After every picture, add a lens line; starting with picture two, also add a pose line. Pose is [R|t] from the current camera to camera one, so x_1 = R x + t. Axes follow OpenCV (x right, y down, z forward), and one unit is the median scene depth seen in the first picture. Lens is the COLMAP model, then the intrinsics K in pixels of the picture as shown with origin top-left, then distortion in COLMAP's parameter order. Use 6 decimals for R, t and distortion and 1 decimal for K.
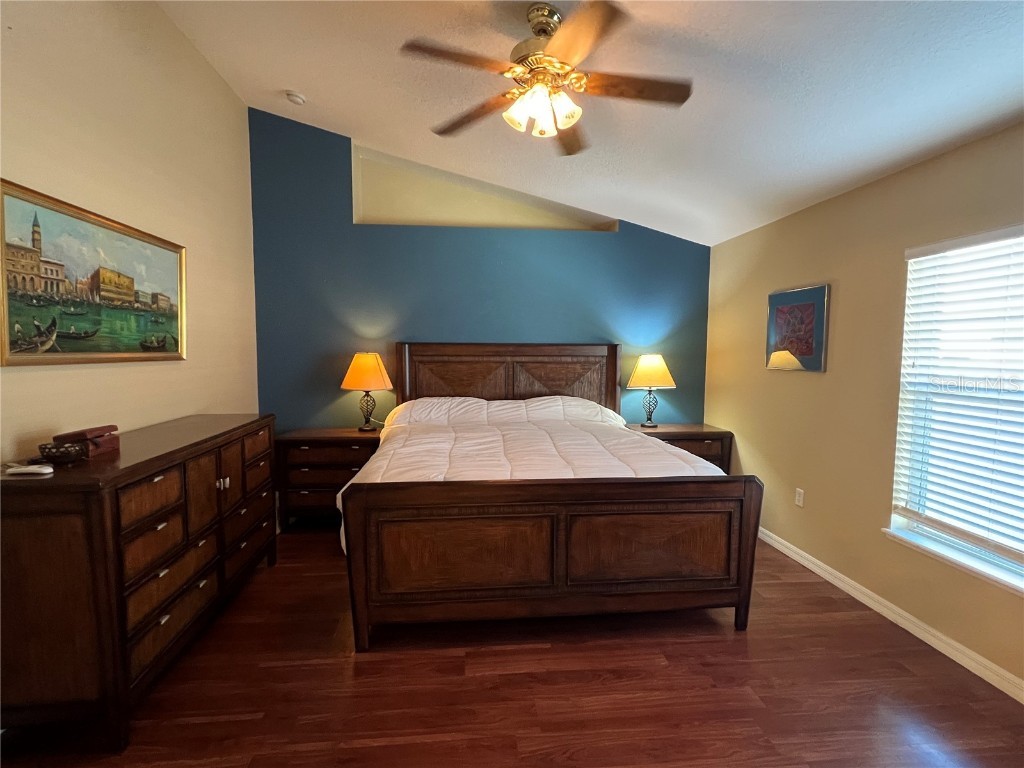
lens RADIAL K [[509.4, 0, 512.0], [0, 509.4, 384.0], [0, 0, 1]] dist [0.000485, 0.001076]
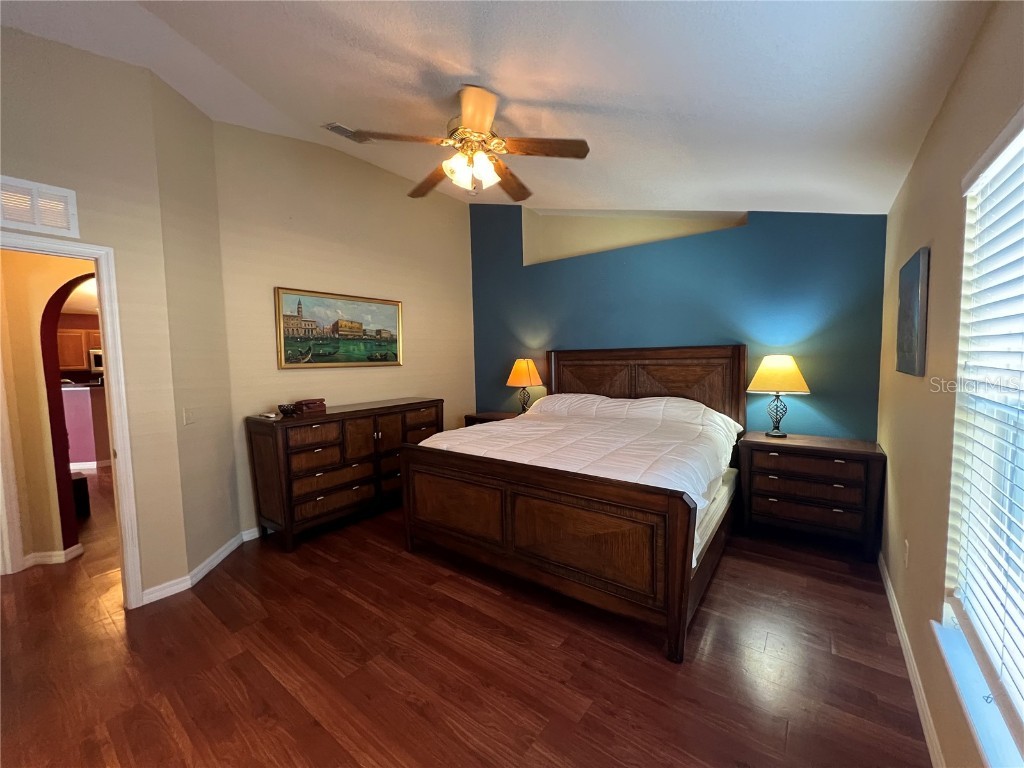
lens RADIAL K [[411.2, 0, 514.4], [0, 411.2, 385.0], [0, 0, 1]] dist [-0.000071, -0.000122]
pose [[0.728669, 0.024943, -0.684411, 0.745217], [-0.021516, 0.999677, 0.013526, -0.009755], [0.684528, 0.004870, 0.728970, 0.280534]]
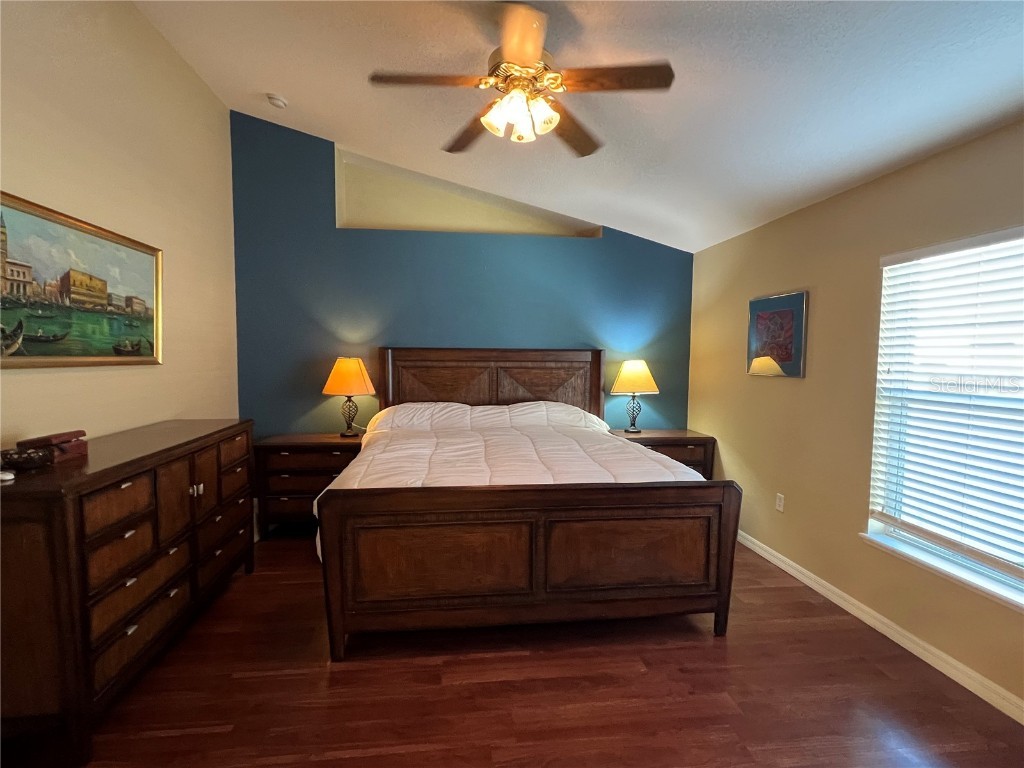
lens RADIAL K [[509.4, 0, 512.0], [0, 509.4, 384.0], [0, 0, 1]] dist [0.000485, 0.001076]
pose [[0.999804, 0.001653, 0.019722, 0.020841], [-0.001433, 0.999937, -0.011169, 0.001070], [-0.019740, 0.011138, 0.999743, 0.004207]]
